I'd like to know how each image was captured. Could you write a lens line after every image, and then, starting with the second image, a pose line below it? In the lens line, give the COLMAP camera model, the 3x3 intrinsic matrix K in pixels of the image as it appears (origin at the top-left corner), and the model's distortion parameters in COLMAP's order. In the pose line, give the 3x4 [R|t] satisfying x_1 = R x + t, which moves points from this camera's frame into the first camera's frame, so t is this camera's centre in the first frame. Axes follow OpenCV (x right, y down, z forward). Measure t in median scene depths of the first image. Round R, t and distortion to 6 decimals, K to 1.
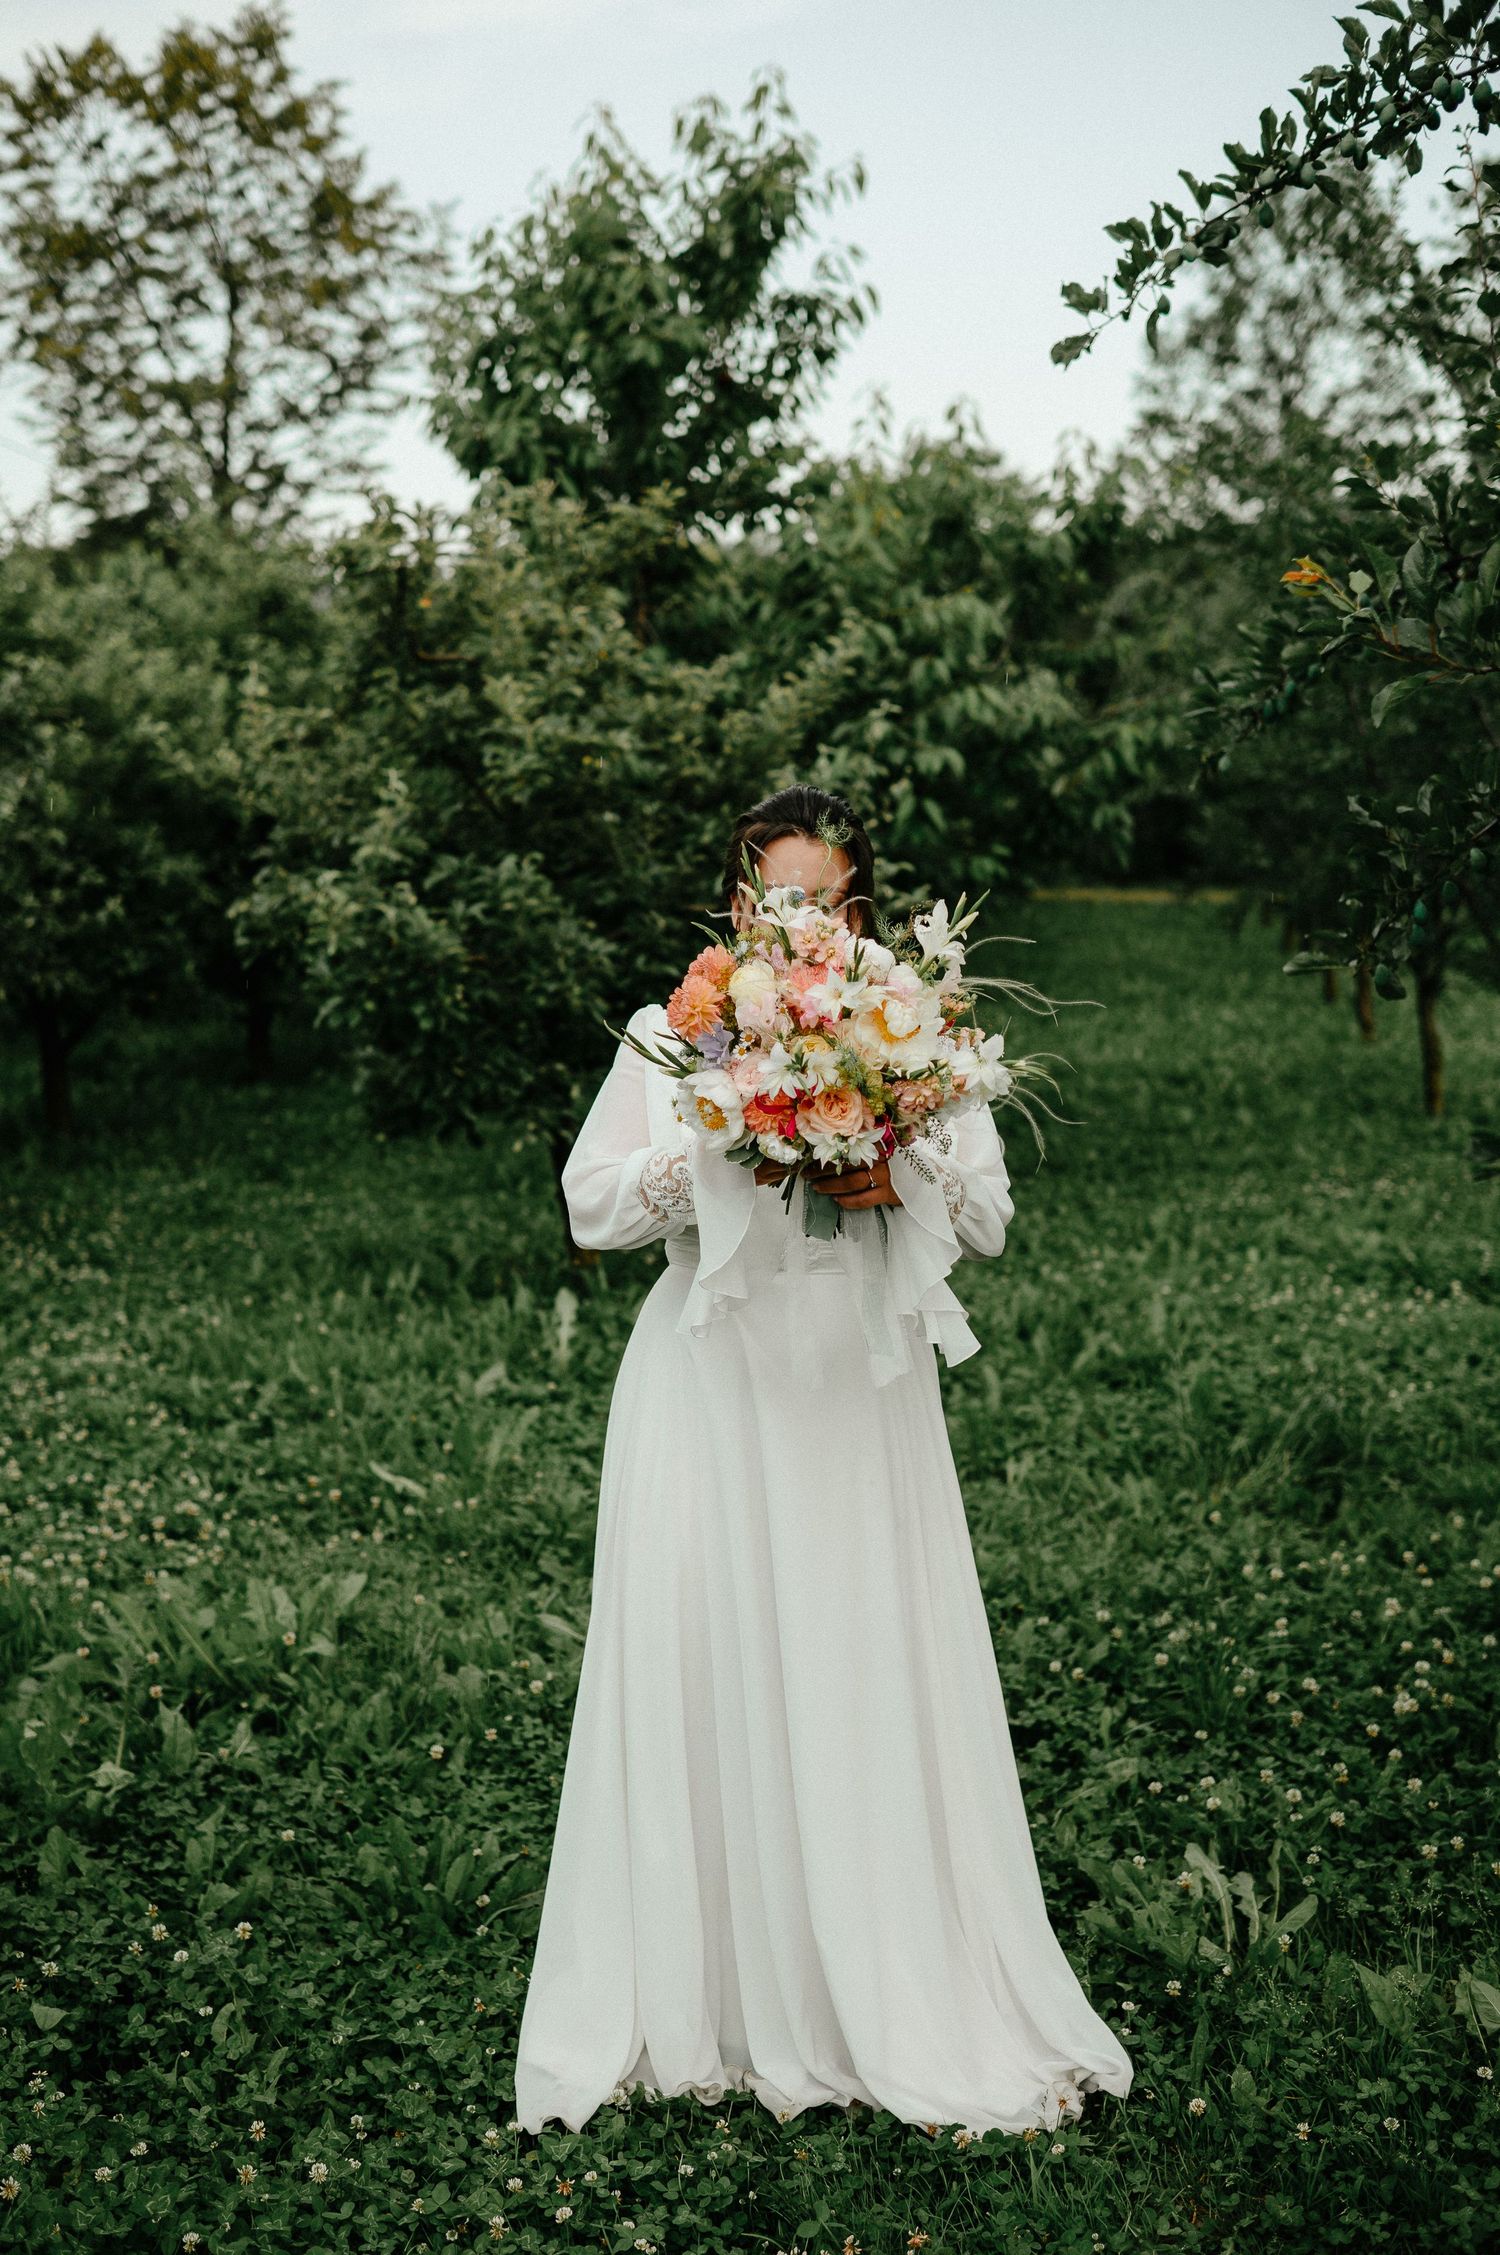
lens RADIAL K [[2360.2, 0, 745.8], [0, 2360.2, 1182.9], [0, 0, 1]] dist [-0.077187, 0.038843]
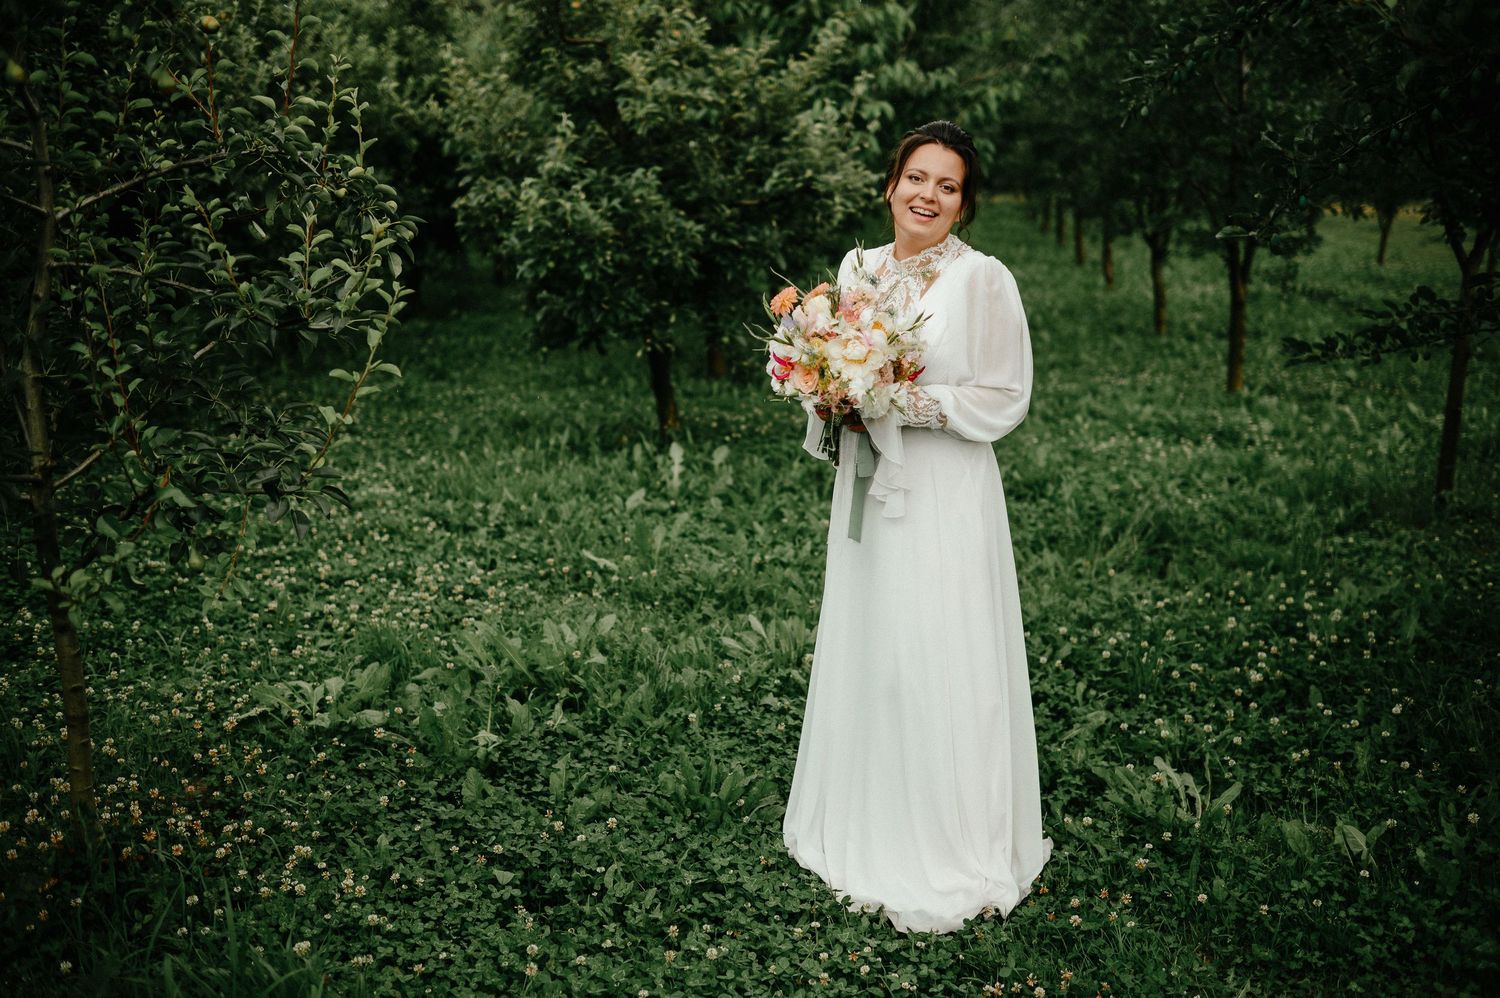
lens RADIAL K [[1512.4, 0, 758.4], [0, 1512.4, 508.5], [0, 0, 1]] dist [-0.074430, 0.010287]
pose [[0.997125, -0.014183, 0.074434, -0.110314], [0.008131, 0.996682, 0.080982, 0.007808], [-0.075336, -0.080144, 0.993932, -0.028957]]
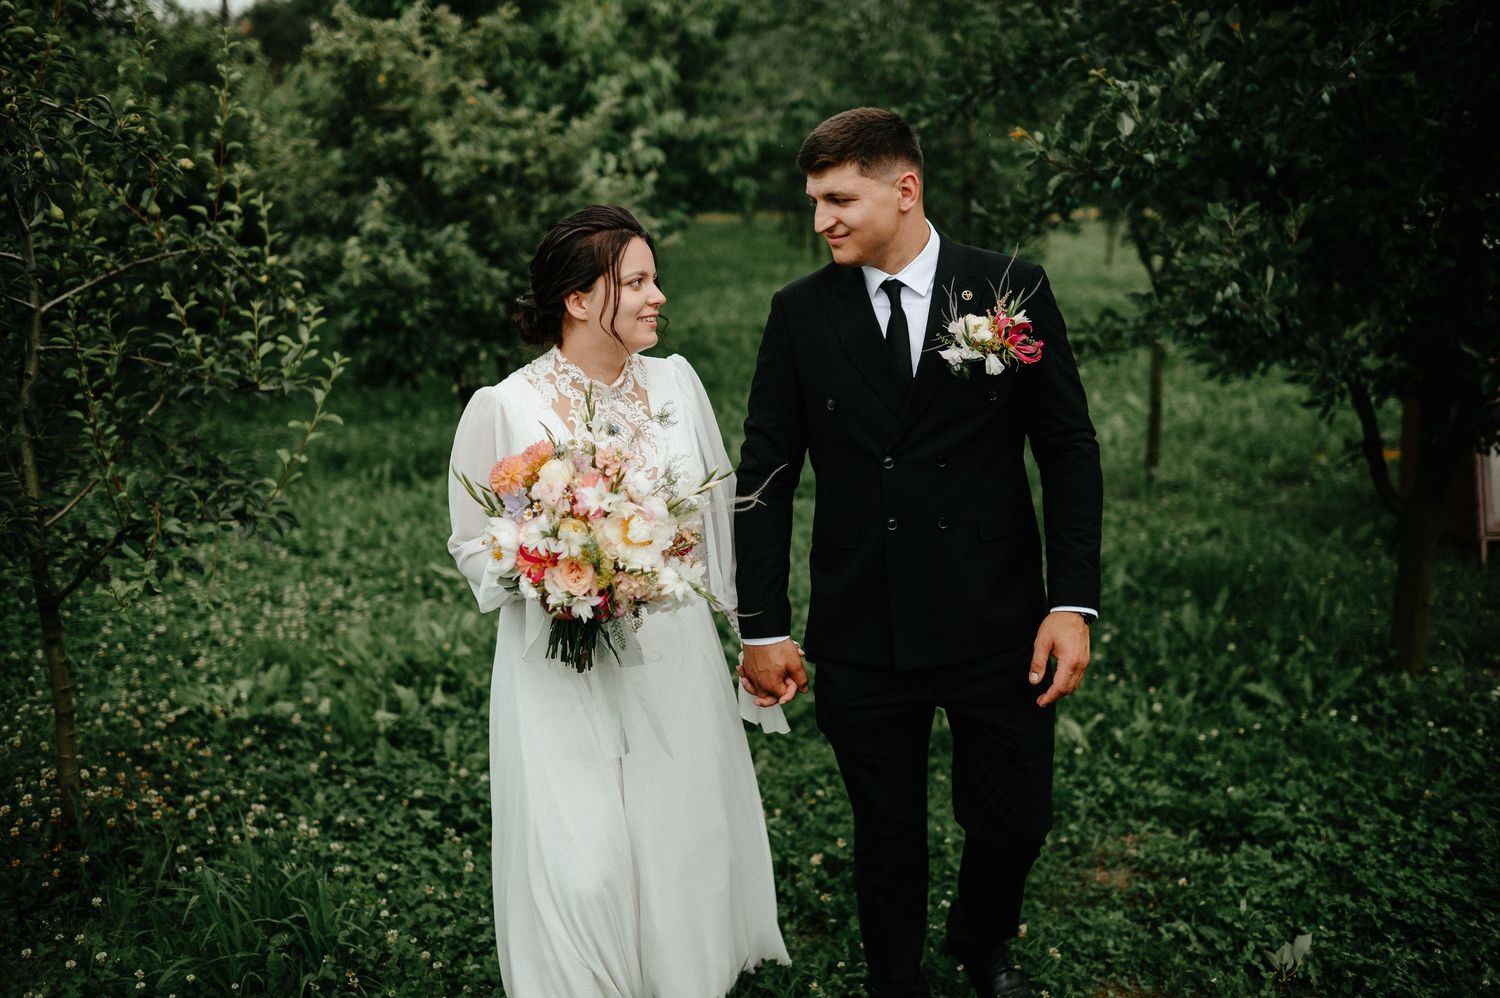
lens RADIAL K [[1570.0, 0, 750.0], [0, 1570.0, 499.0], [0, 0, 1]] dist [-0.077187, 0.038843]
pose [[0.972786, -0.072674, 0.220014, -0.171636], [0.059050, 0.995944, 0.067884, 0.000344], [-0.224055, -0.053045, 0.973132, -0.231262]]
